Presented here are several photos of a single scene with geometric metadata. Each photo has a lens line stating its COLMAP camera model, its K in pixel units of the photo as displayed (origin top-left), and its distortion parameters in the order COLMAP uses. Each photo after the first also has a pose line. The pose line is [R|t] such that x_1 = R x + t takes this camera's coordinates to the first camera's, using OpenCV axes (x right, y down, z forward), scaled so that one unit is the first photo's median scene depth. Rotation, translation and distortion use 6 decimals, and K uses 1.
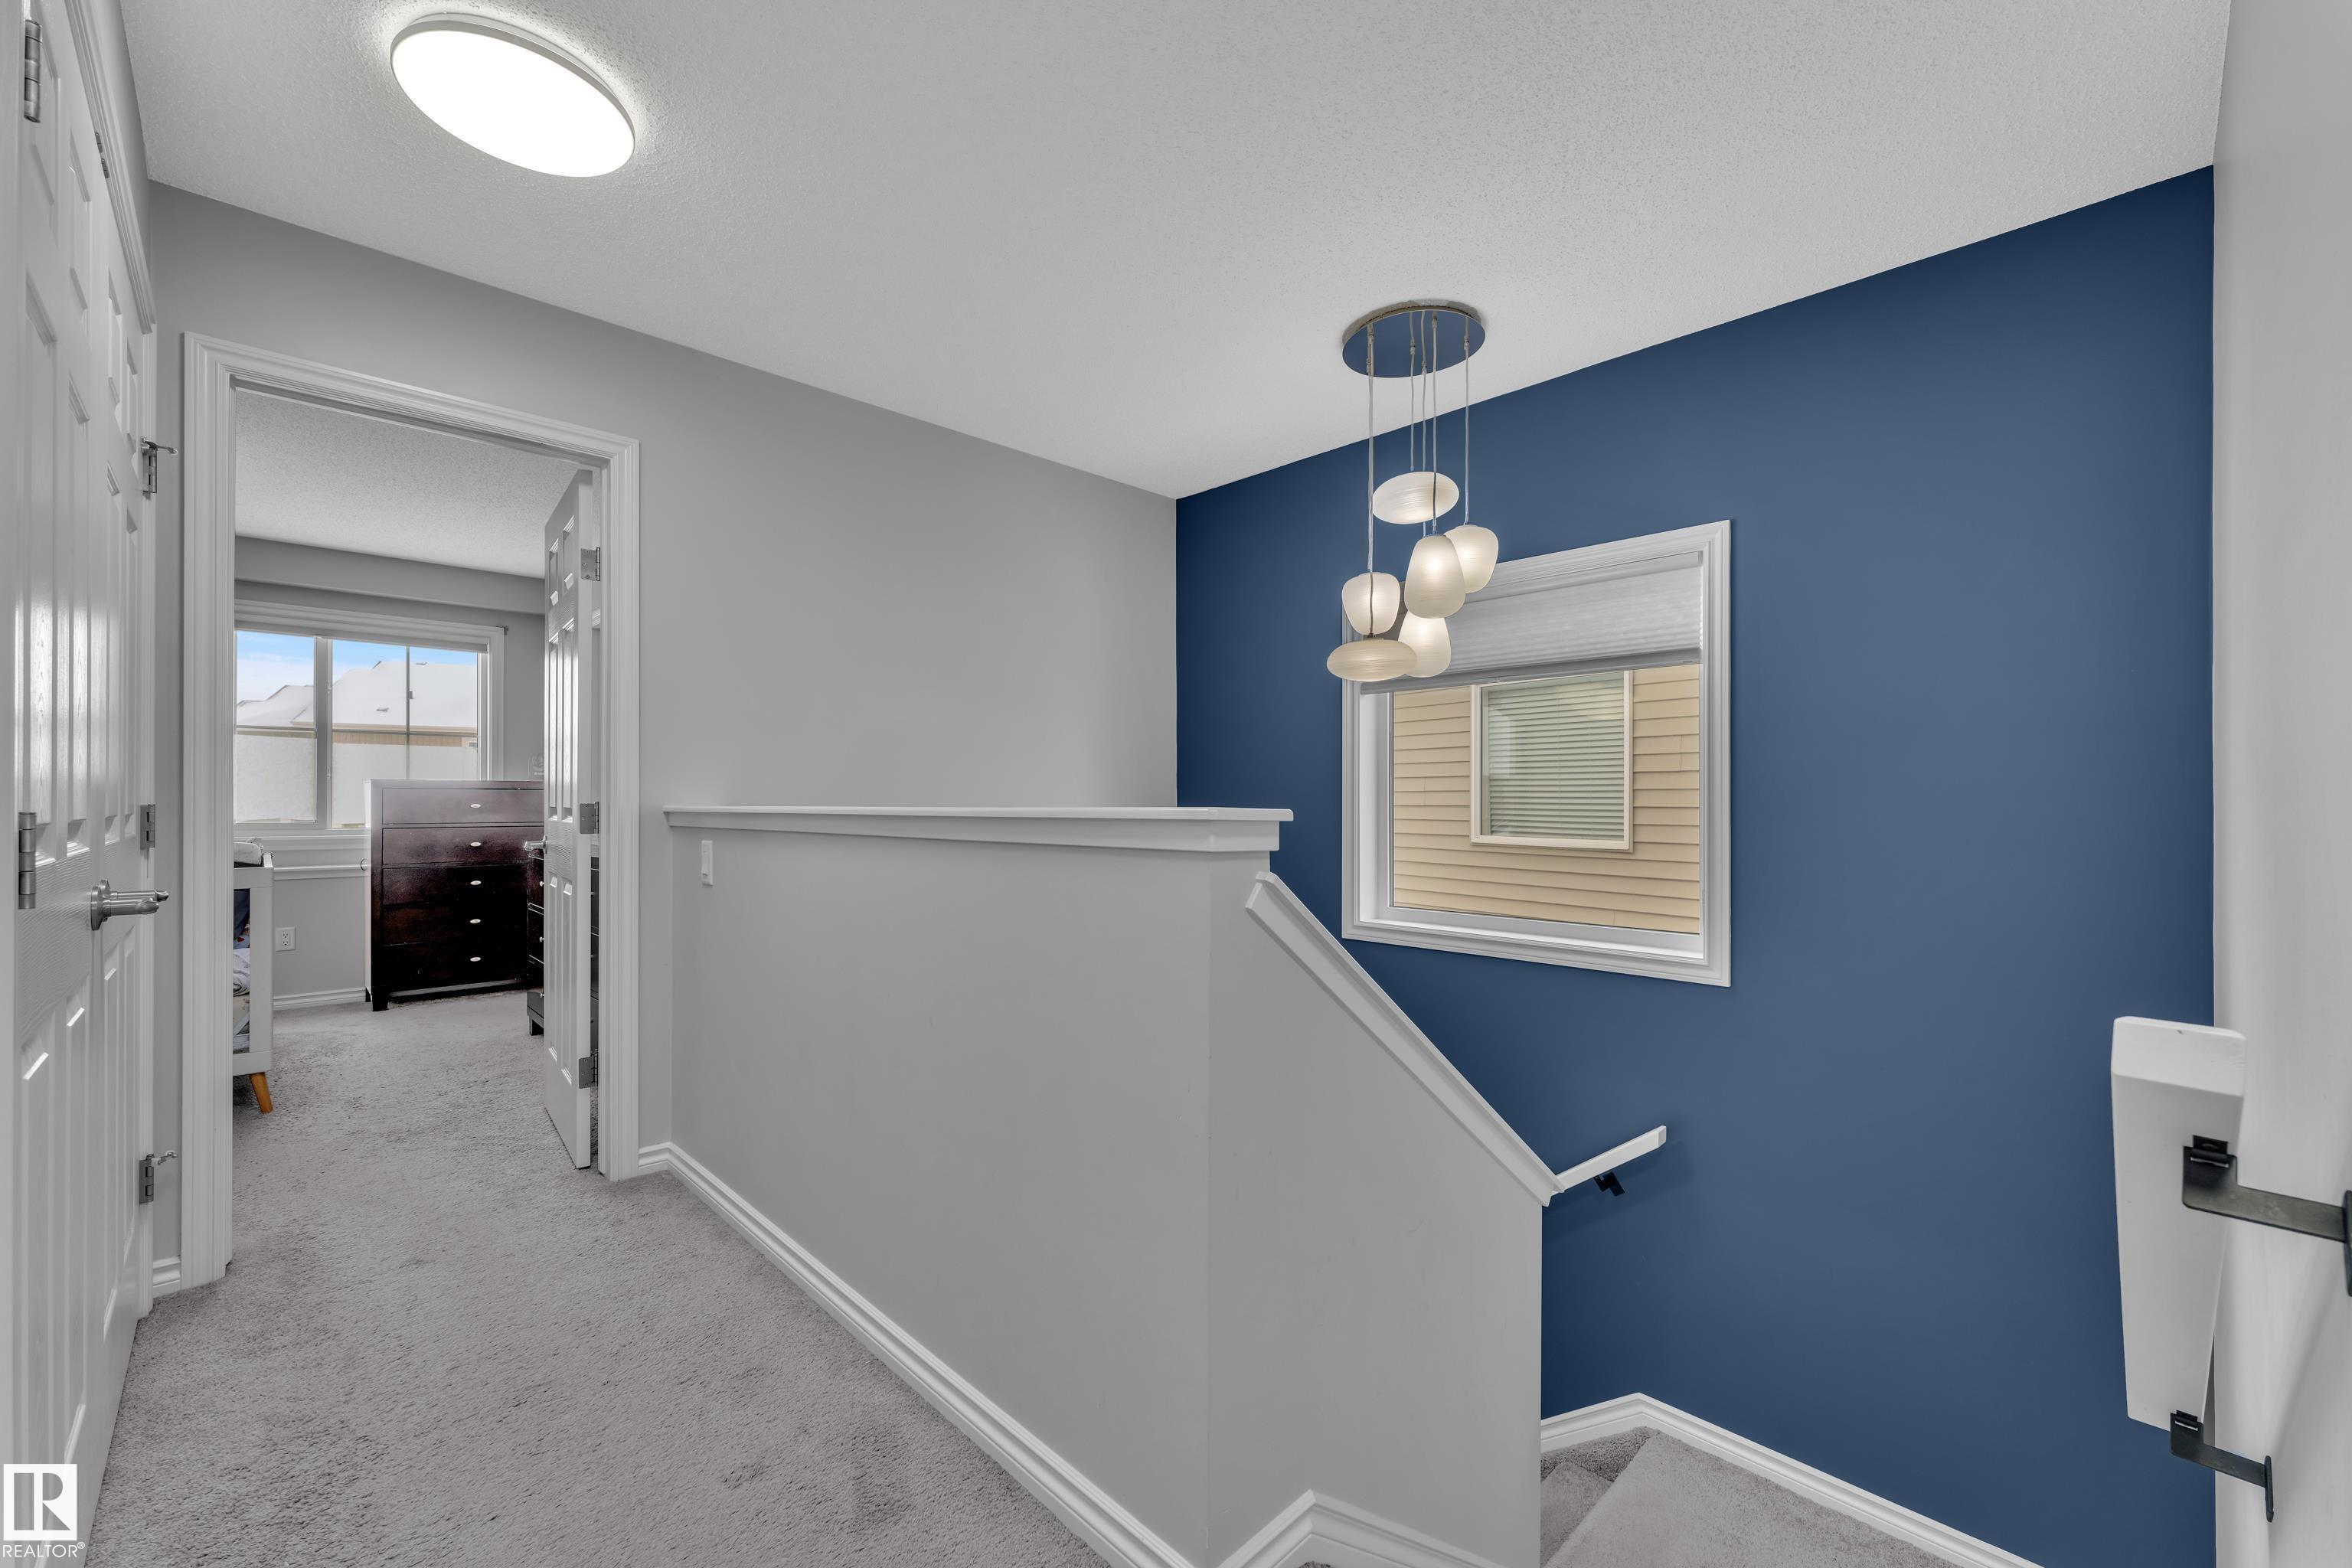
lens RADIAL K [[951.4, 0, 1172.1], [0, 951.4, 788.6], [0, 0, 1]] dist [-0.001436, 0.000108]
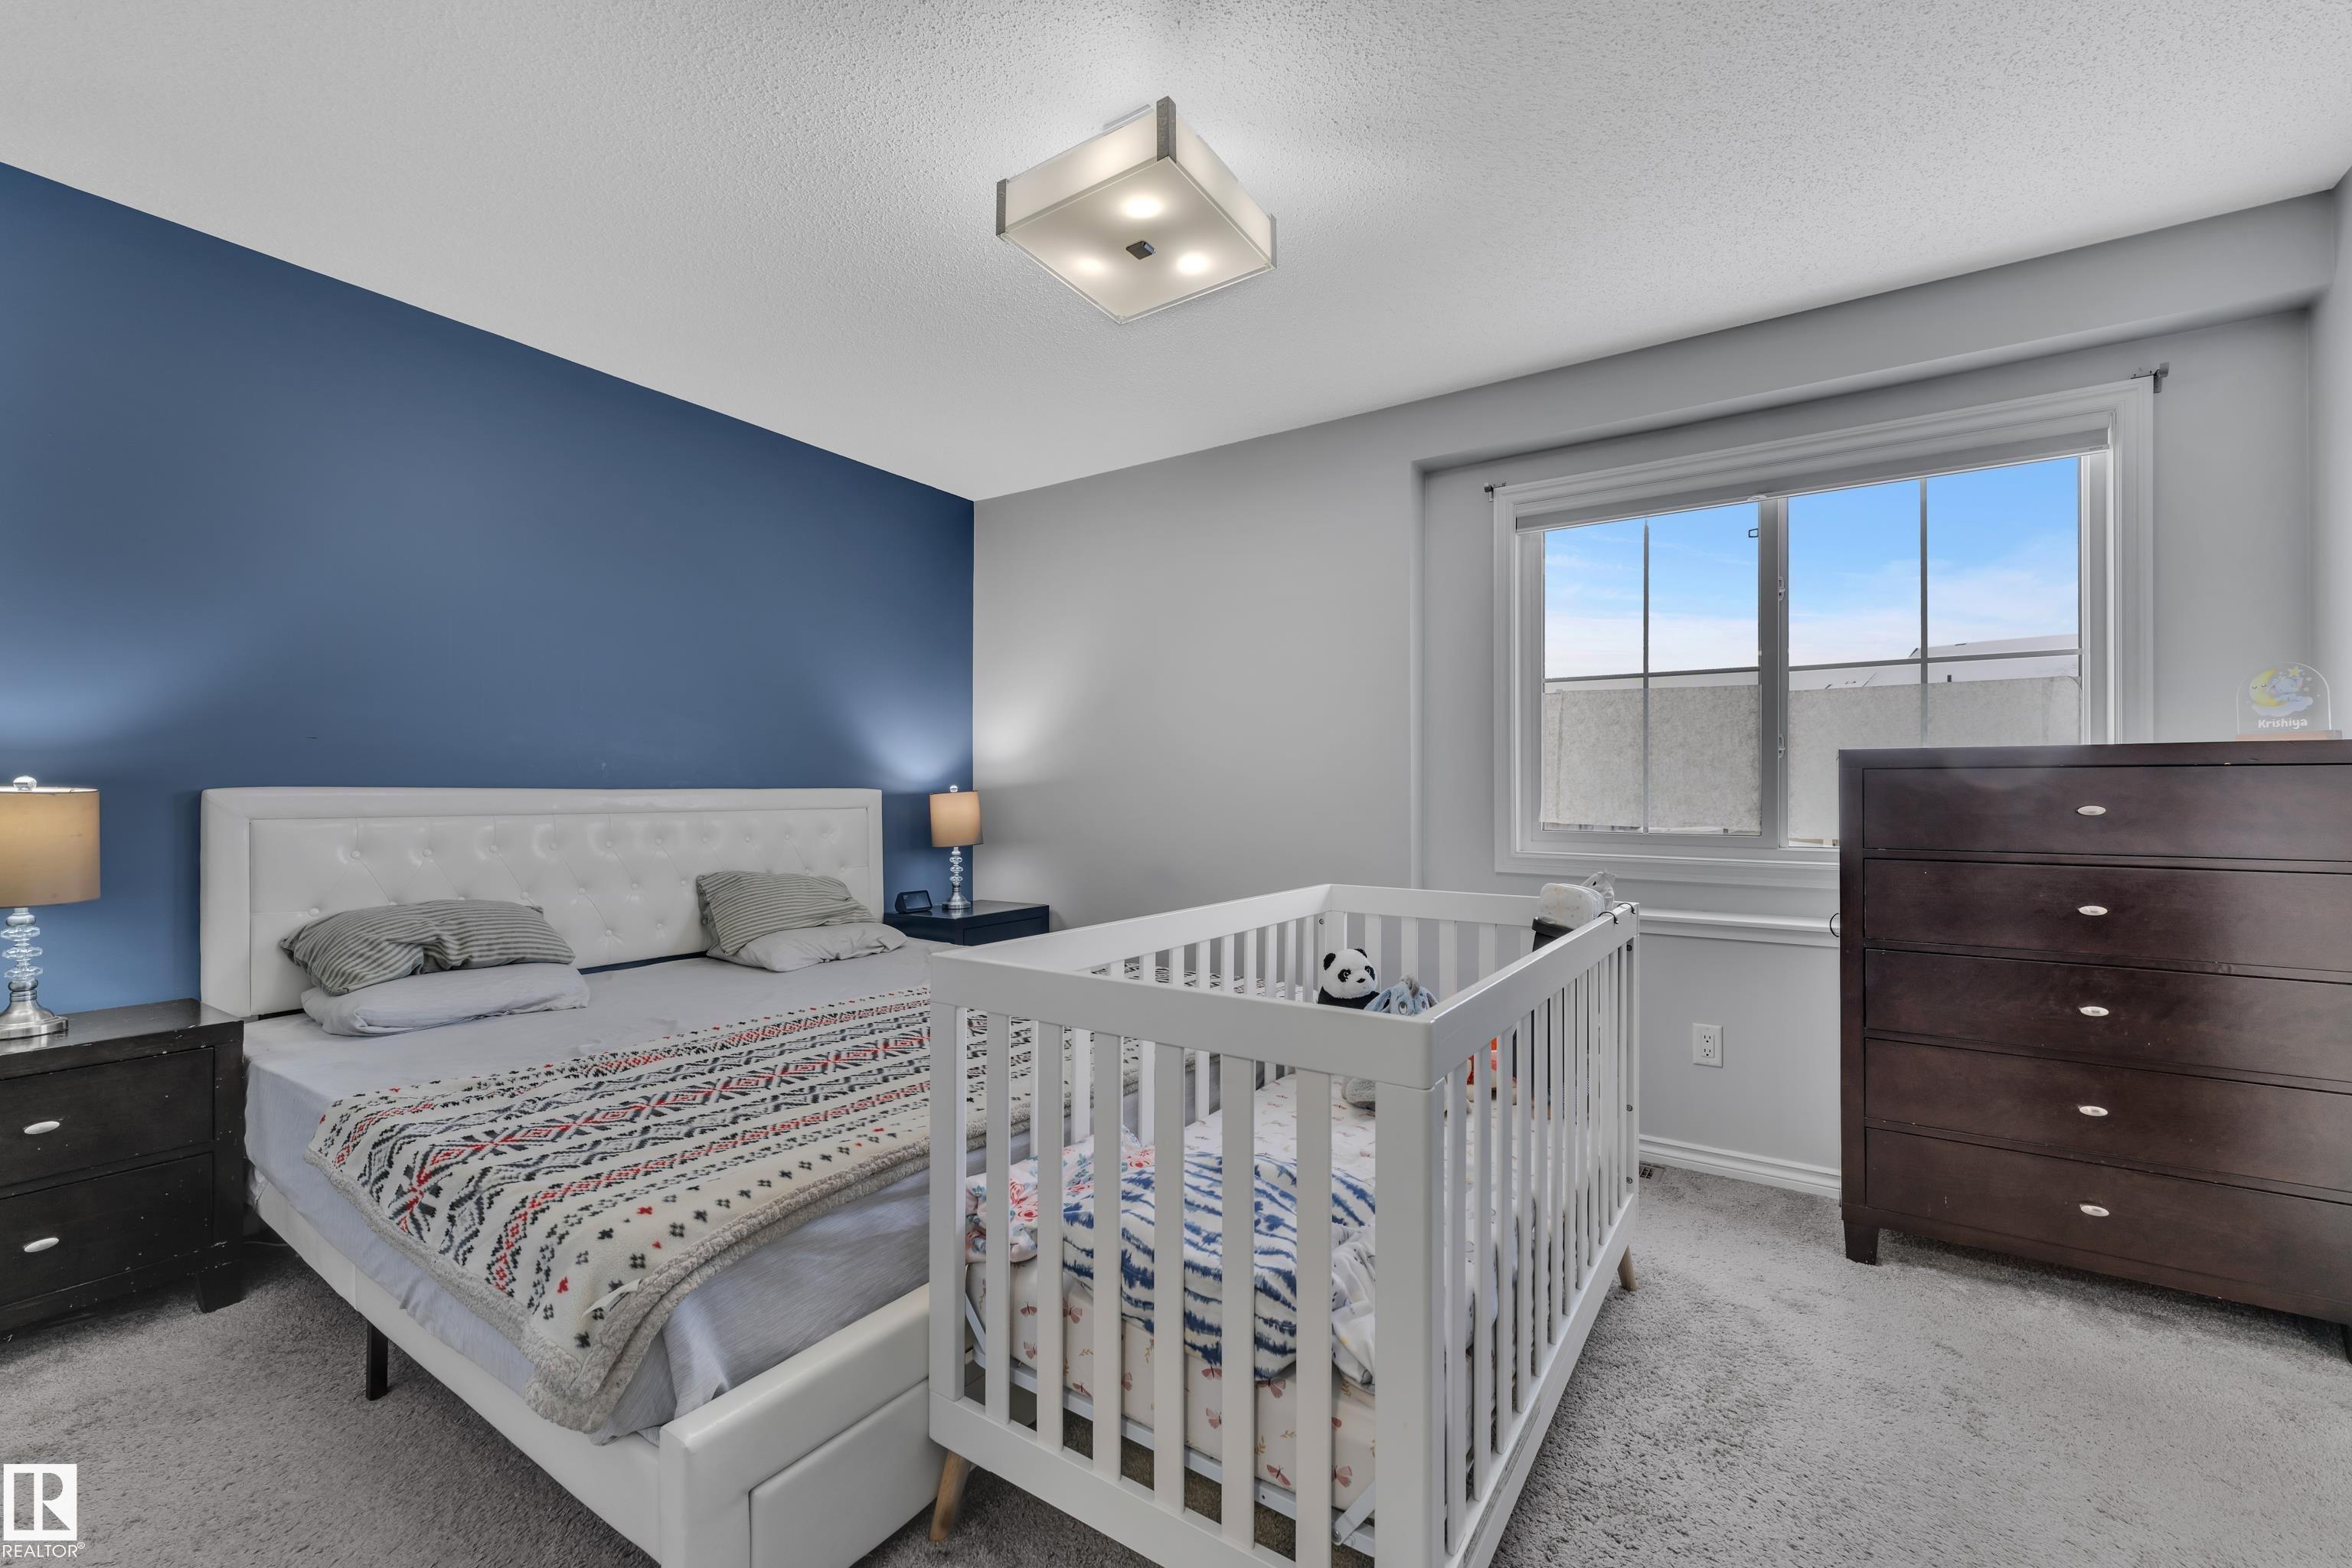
lens RADIAL K [[951.4, 0, 1172.1], [0, 951.4, 788.6], [0, 0, 1]] dist [-0.001436, 0.000108]
pose [[0.200727, -0.010173, -0.979594, -0.440908], [0.003207, 0.999948, -0.009728, 0.012022], [0.979642, -0.001189, 0.200749, 0.572288]]
